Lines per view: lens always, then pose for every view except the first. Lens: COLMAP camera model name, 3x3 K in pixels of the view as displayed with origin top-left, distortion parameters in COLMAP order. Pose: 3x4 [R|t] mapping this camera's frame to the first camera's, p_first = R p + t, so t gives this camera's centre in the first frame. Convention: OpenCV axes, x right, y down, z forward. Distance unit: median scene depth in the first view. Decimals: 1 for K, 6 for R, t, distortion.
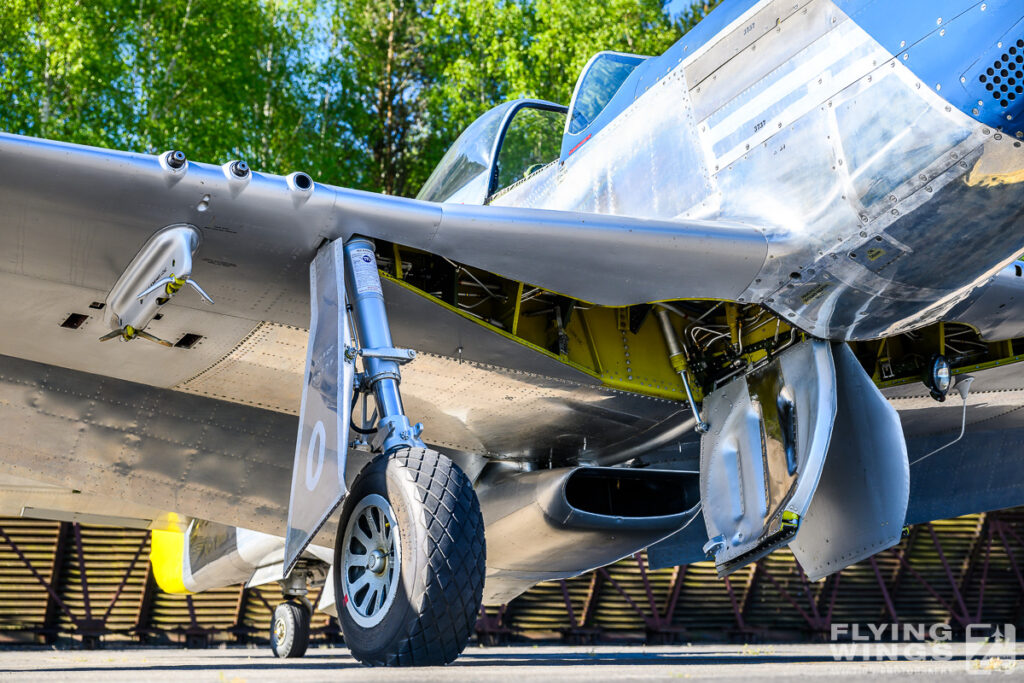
lens RADIAL K [[1943.8, 0, 512.8], [0, 1943.8, 340.8], [0, 0, 1]] dist [0.000045, 0.000000]
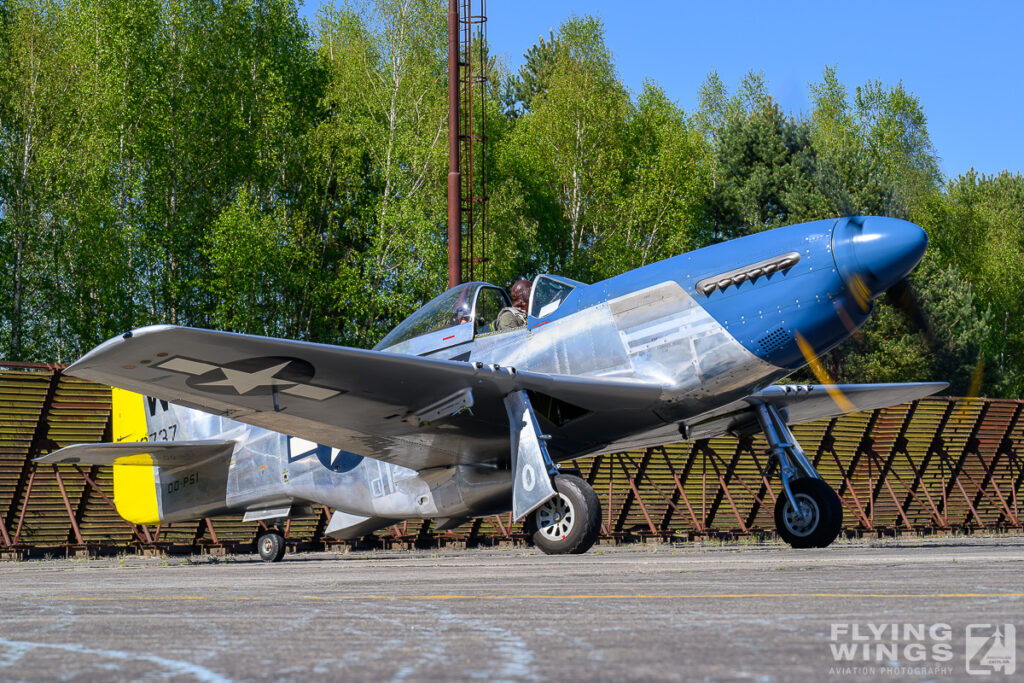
lens RADIAL K [[2500.8, 0, 512.8], [0, 2500.8, 340.4], [0, 0, 1]] dist [-0.075742, 0.000000]
pose [[0.927080, 0.012268, 0.374663, -1.297684], [-0.039188, 0.997160, 0.064315, -0.322353], [-0.372810, -0.074308, 0.924928, -1.977923]]
